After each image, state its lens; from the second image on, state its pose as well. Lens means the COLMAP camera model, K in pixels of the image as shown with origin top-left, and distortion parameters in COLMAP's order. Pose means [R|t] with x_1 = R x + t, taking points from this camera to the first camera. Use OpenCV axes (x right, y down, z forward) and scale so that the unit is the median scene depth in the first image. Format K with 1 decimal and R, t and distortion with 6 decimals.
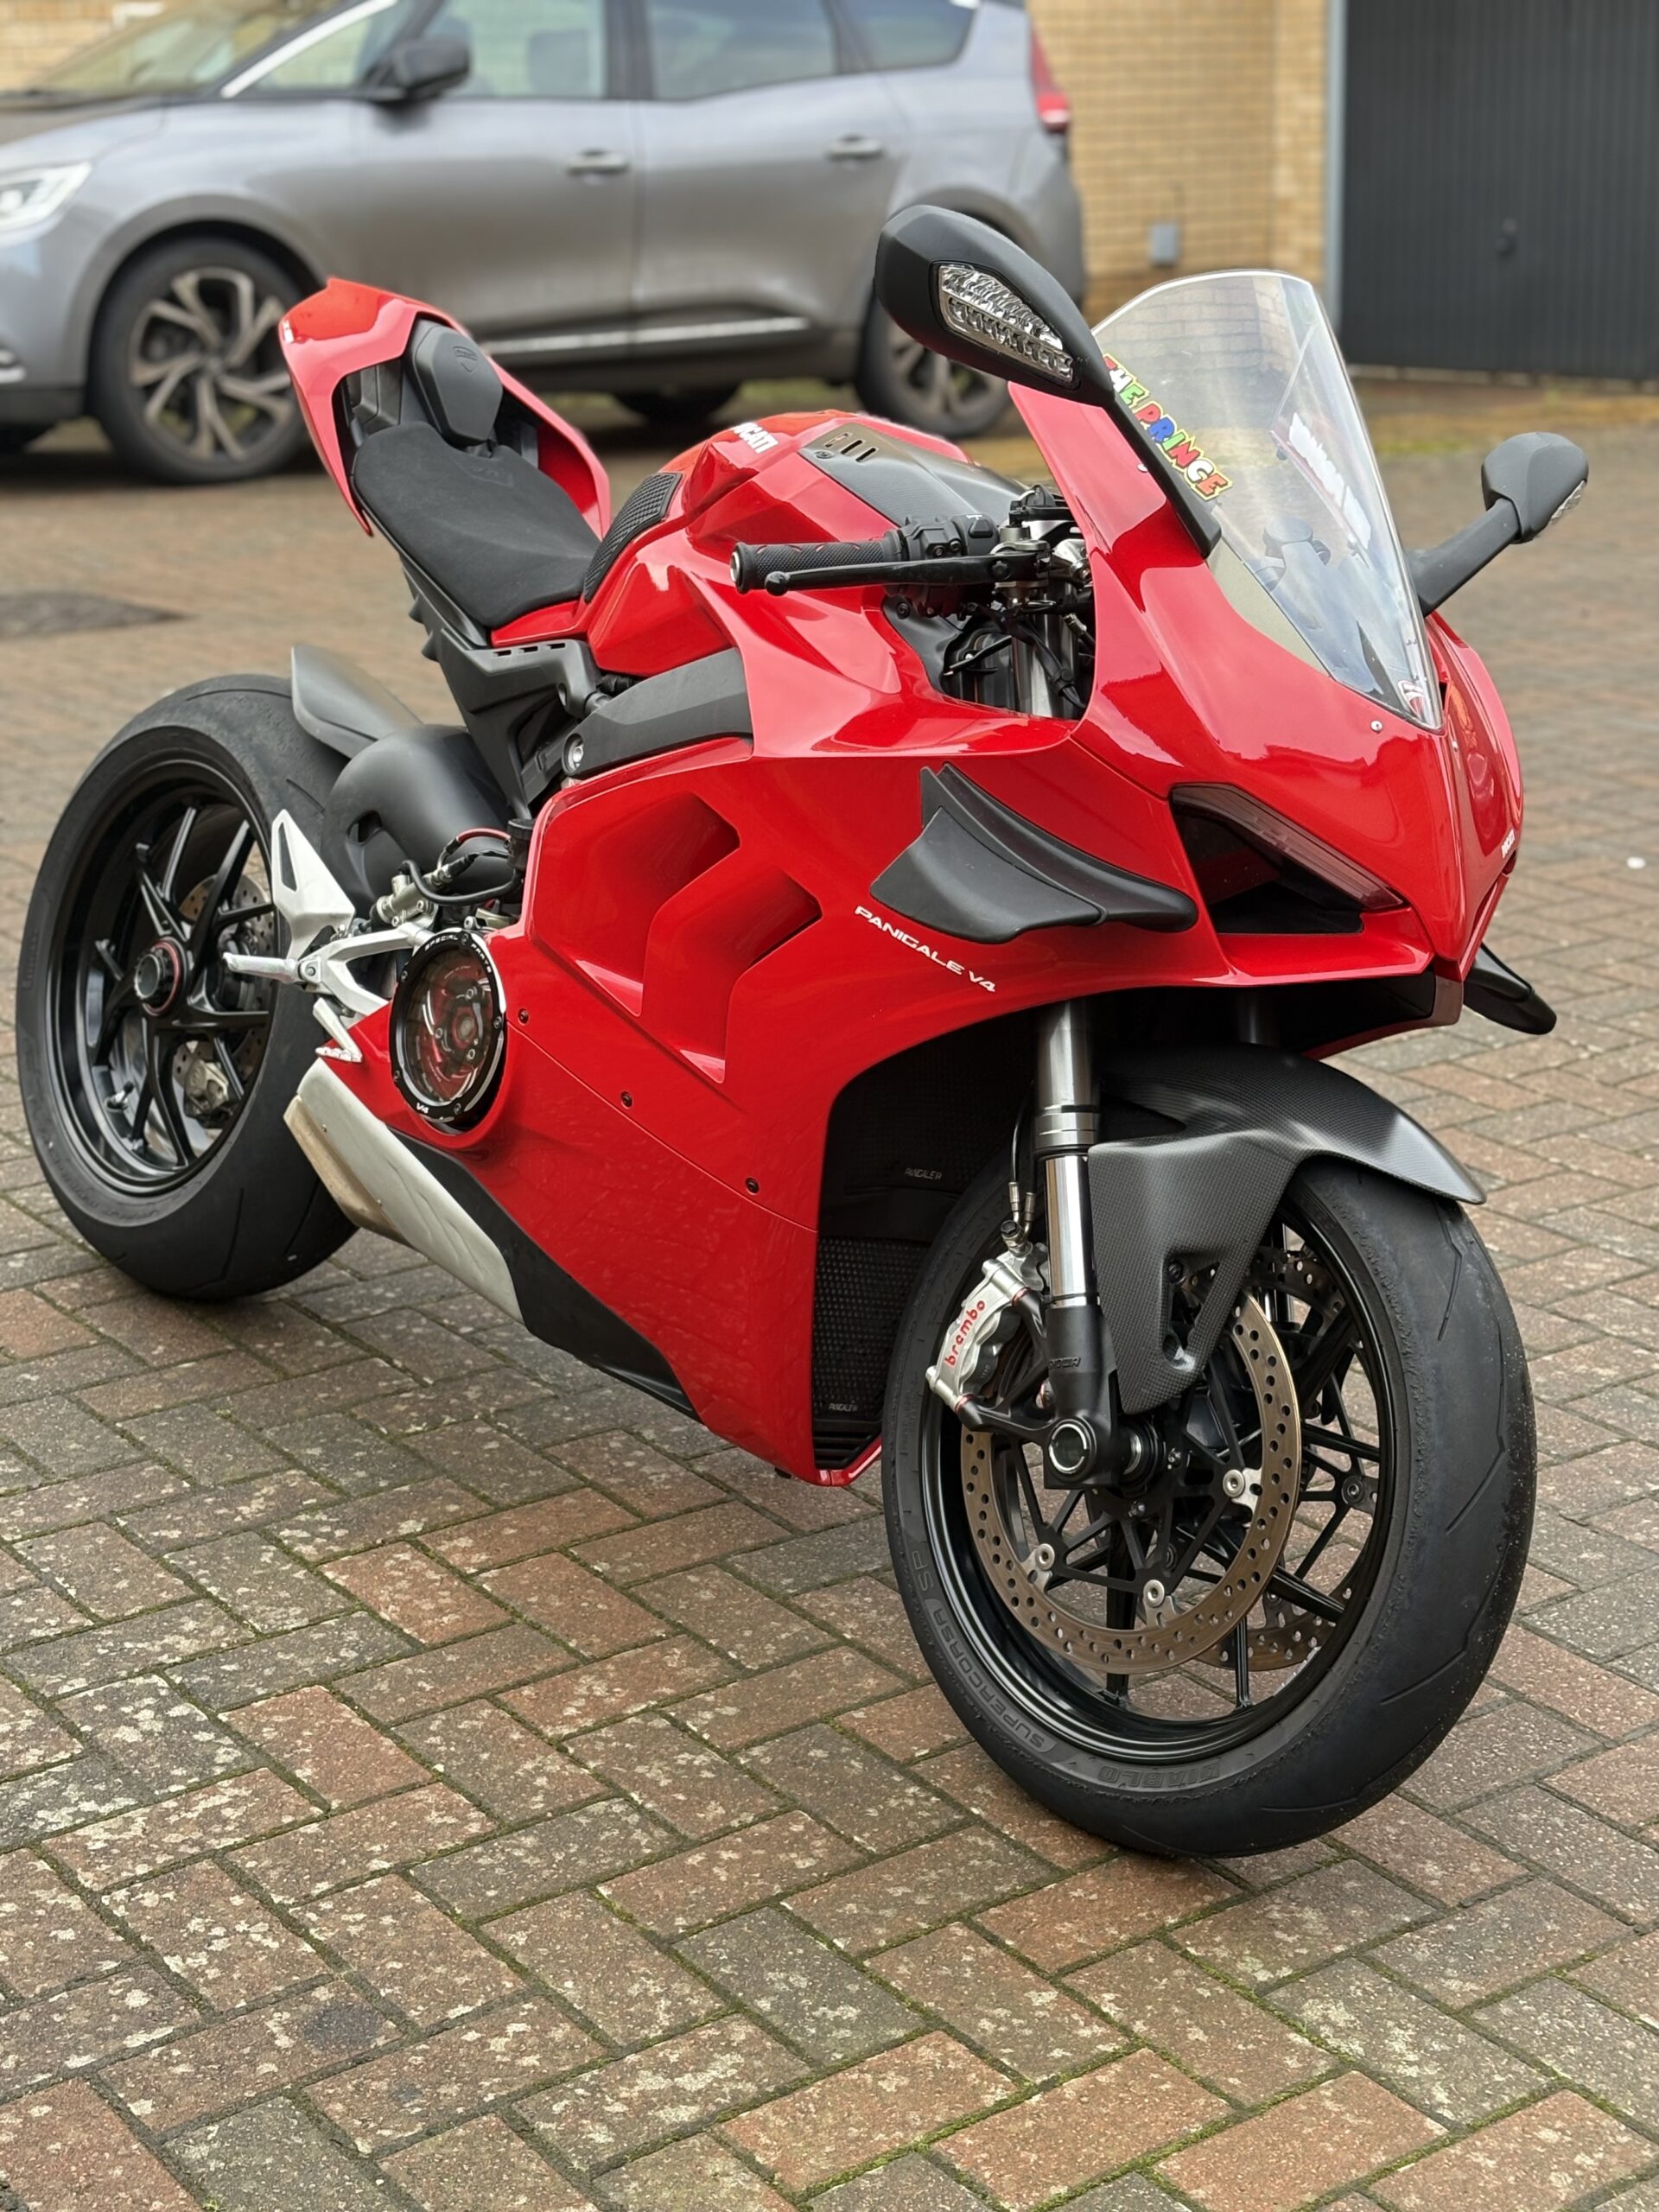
lens RADIAL K [[3388.1, 0, 832.2], [0, 3388.1, 1135.0], [0, 0, 1]] dist [0.266671, -1.072477]
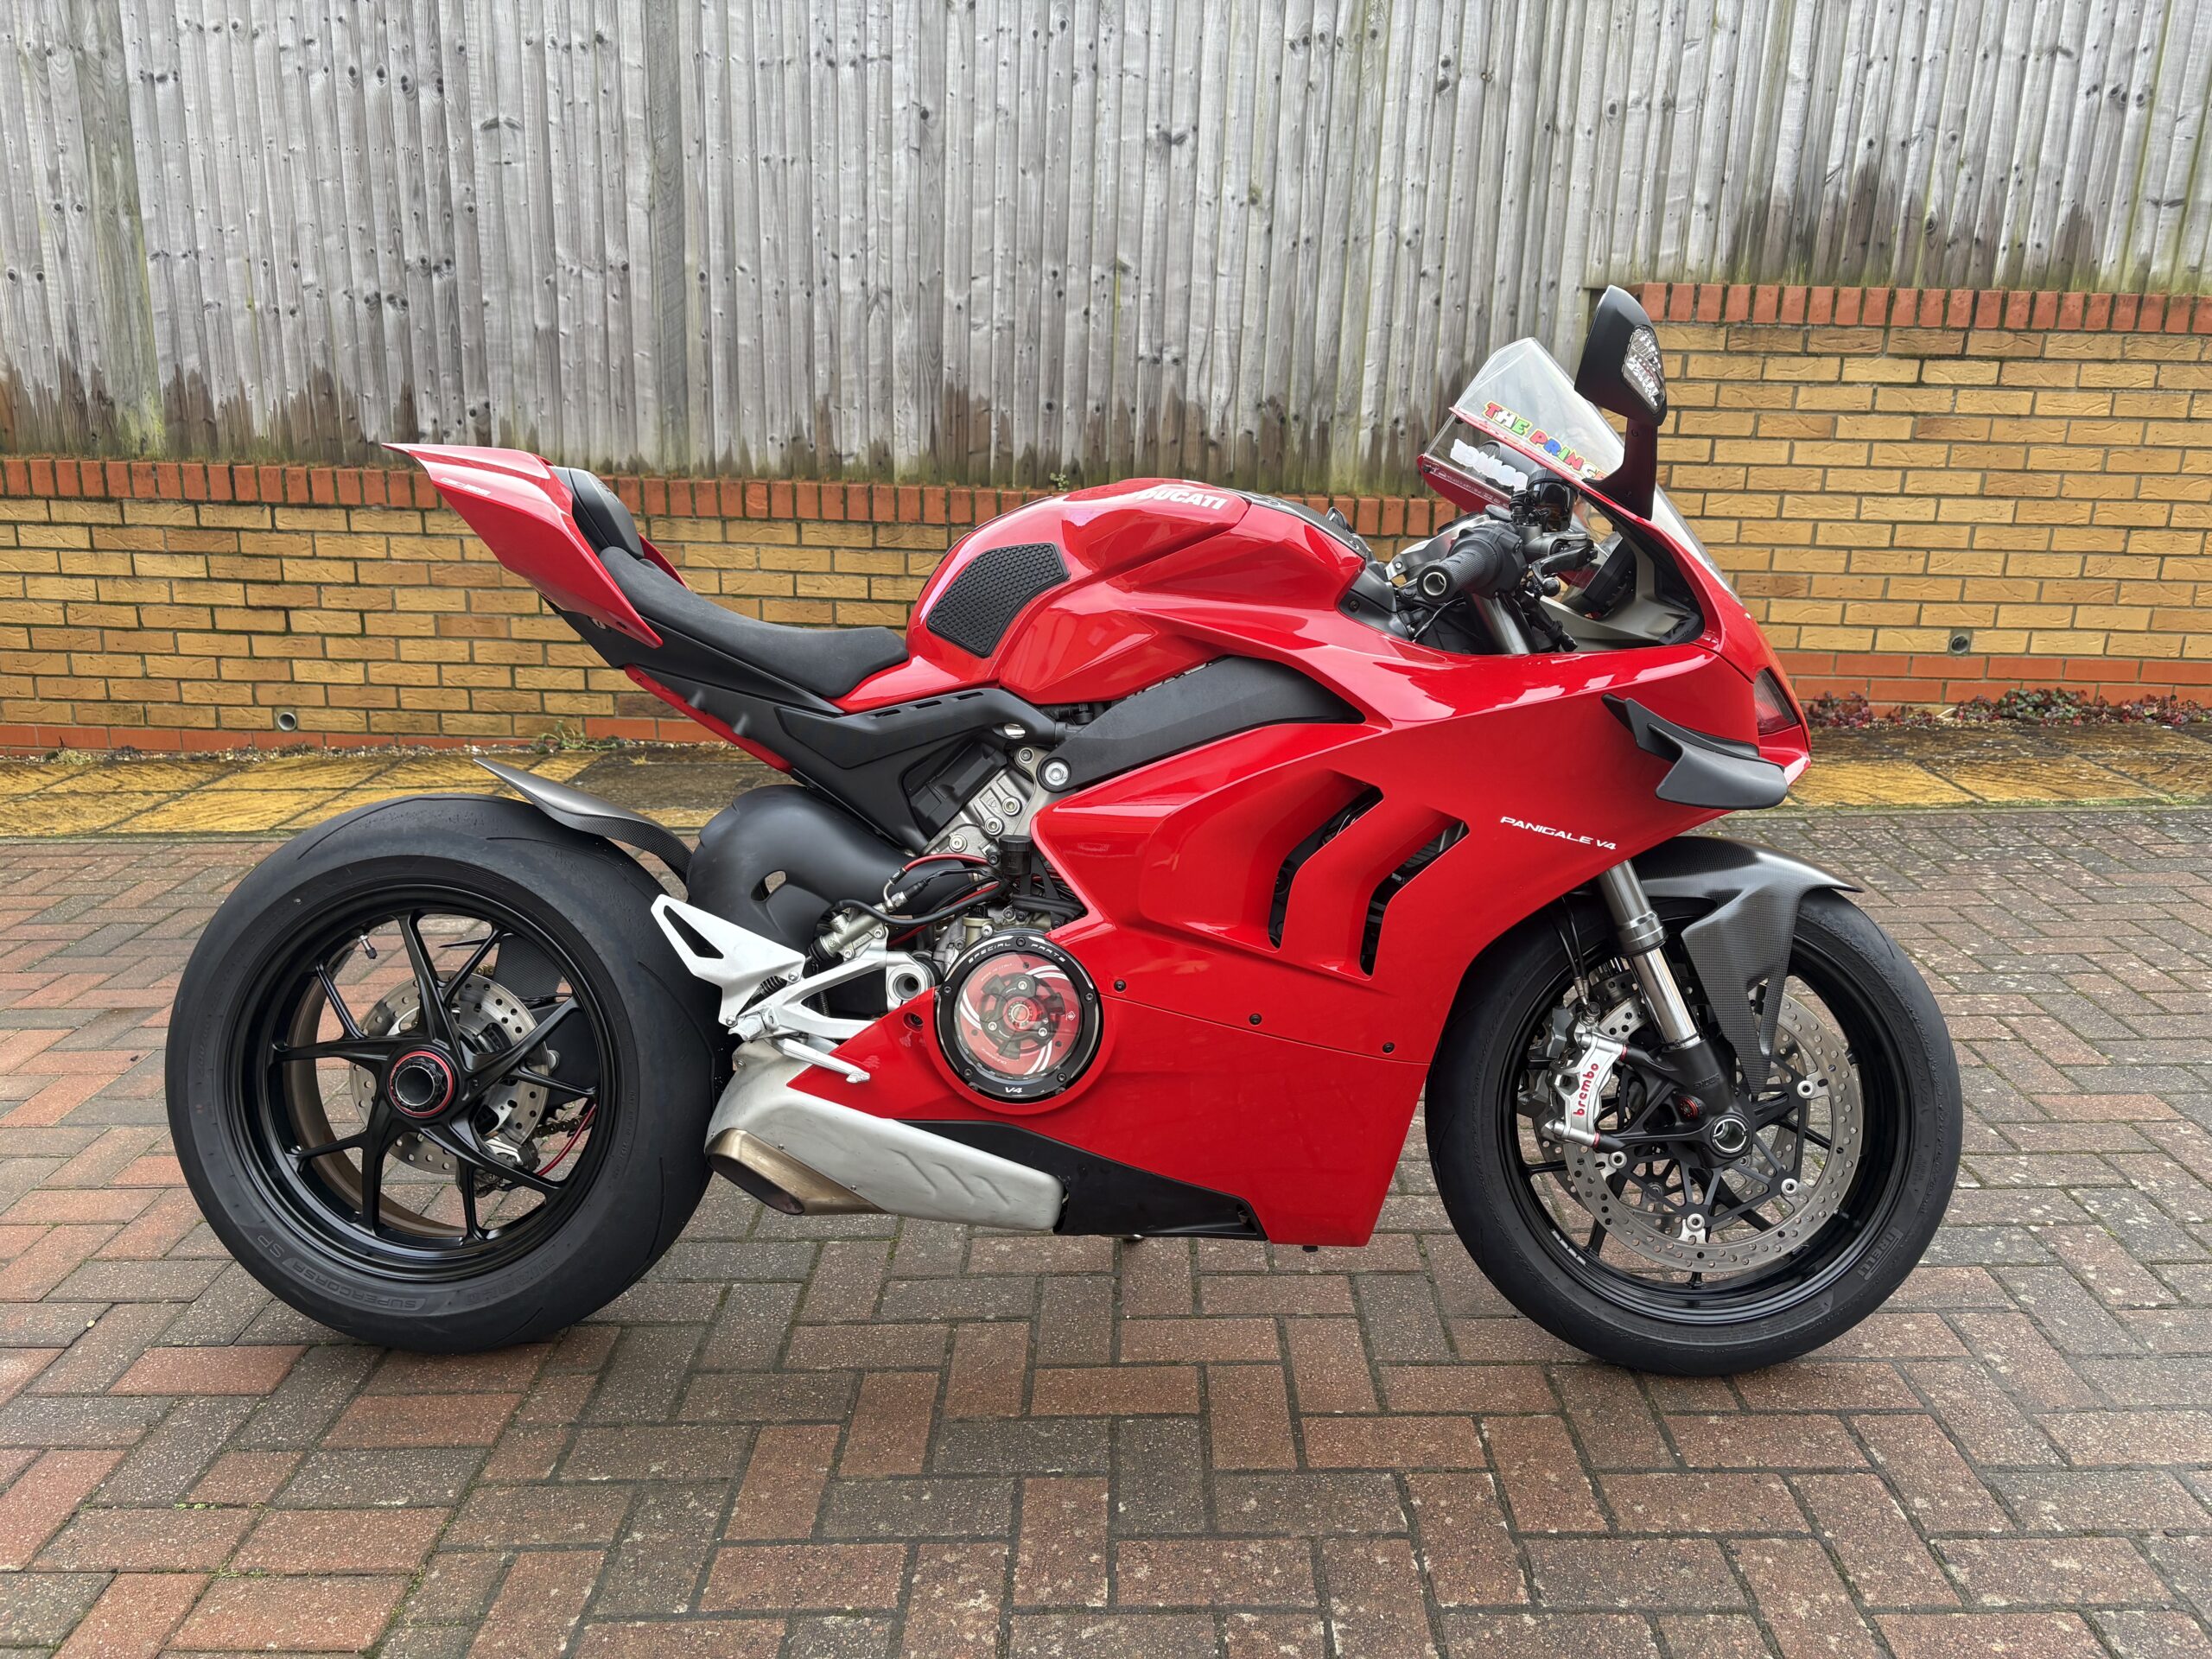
lens RADIAL K [[1655.0, 0, 1103.2], [0, 1655.0, 800.1], [0, 0, 1]] dist [0.006916, 0.004532]
pose [[0.673040, -0.241857, 0.698944, -0.513201], [0.258058, 0.962424, 0.084535, -0.157071], [-0.693126, 0.123472, 0.710163, 0.592529]]
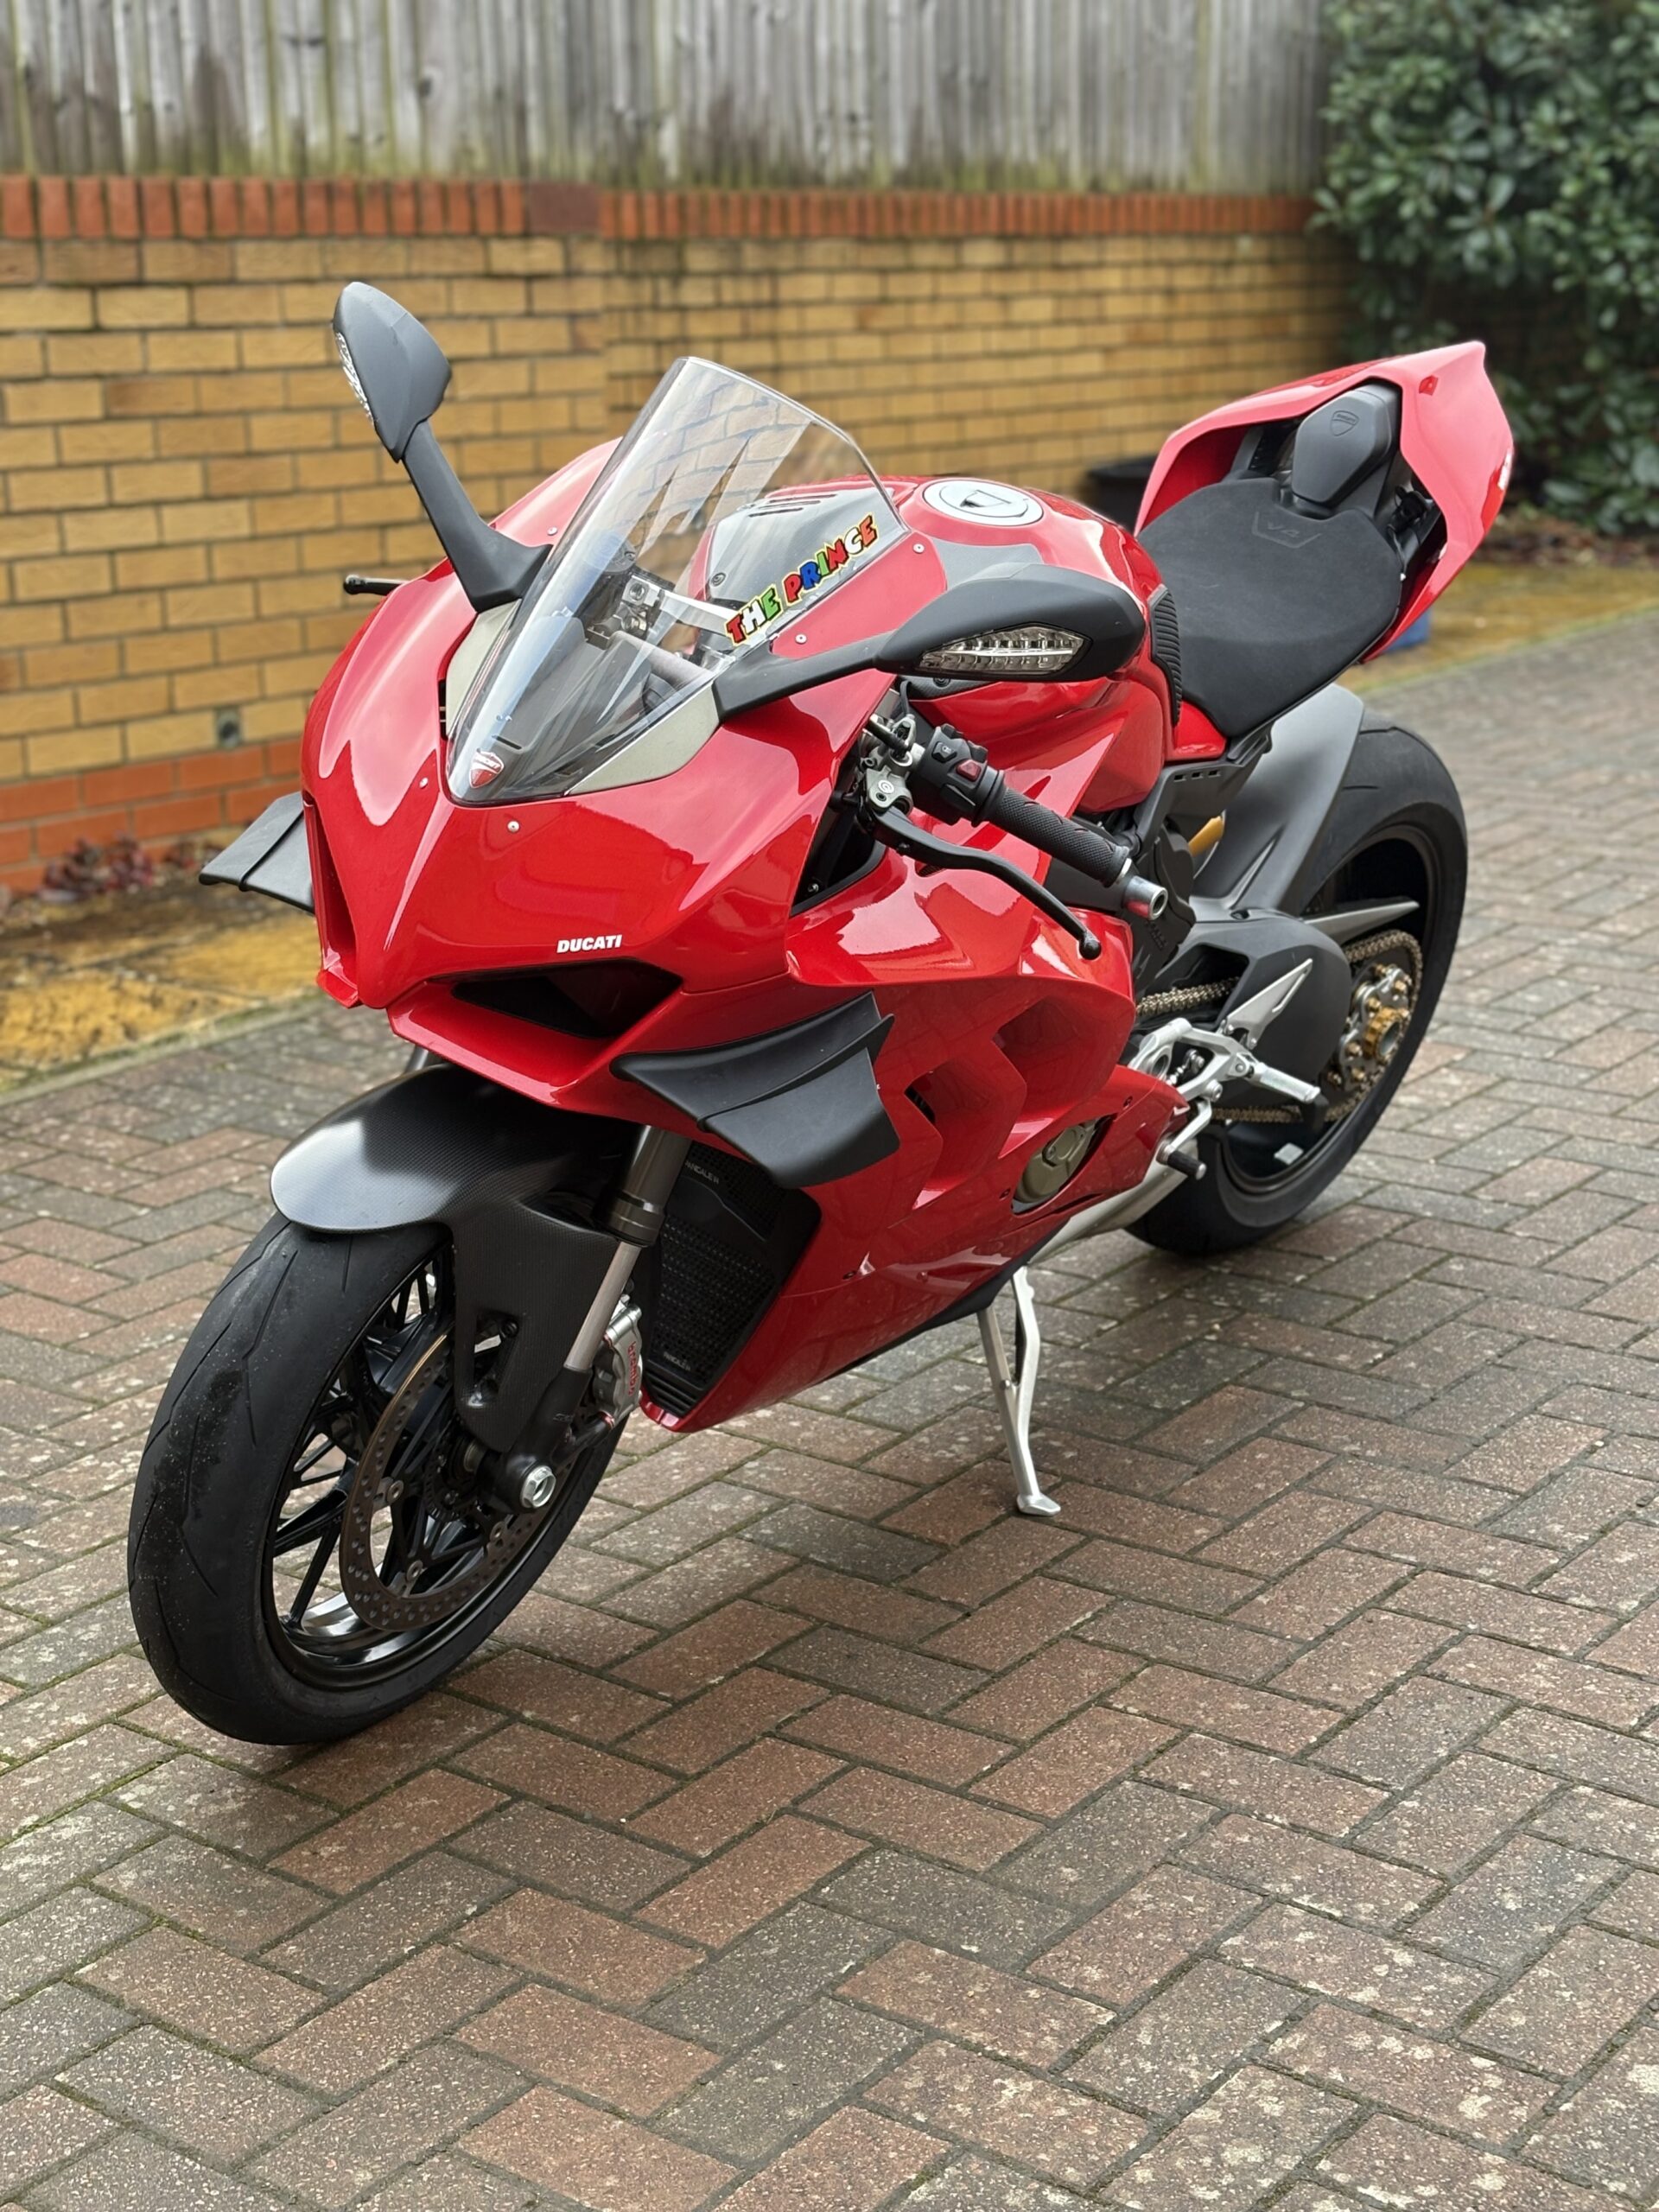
lens RADIAL K [[3388.1, 0, 832.2], [0, 3388.1, 1135.0], [0, 0, 1]] dist [0.266671, -1.072477]
pose [[0.247212, 0.259782, -0.933488, 1.057871], [-0.261983, 0.945429, 0.193725, -0.222864], [0.932872, 0.196667, 0.301780, 0.720963]]
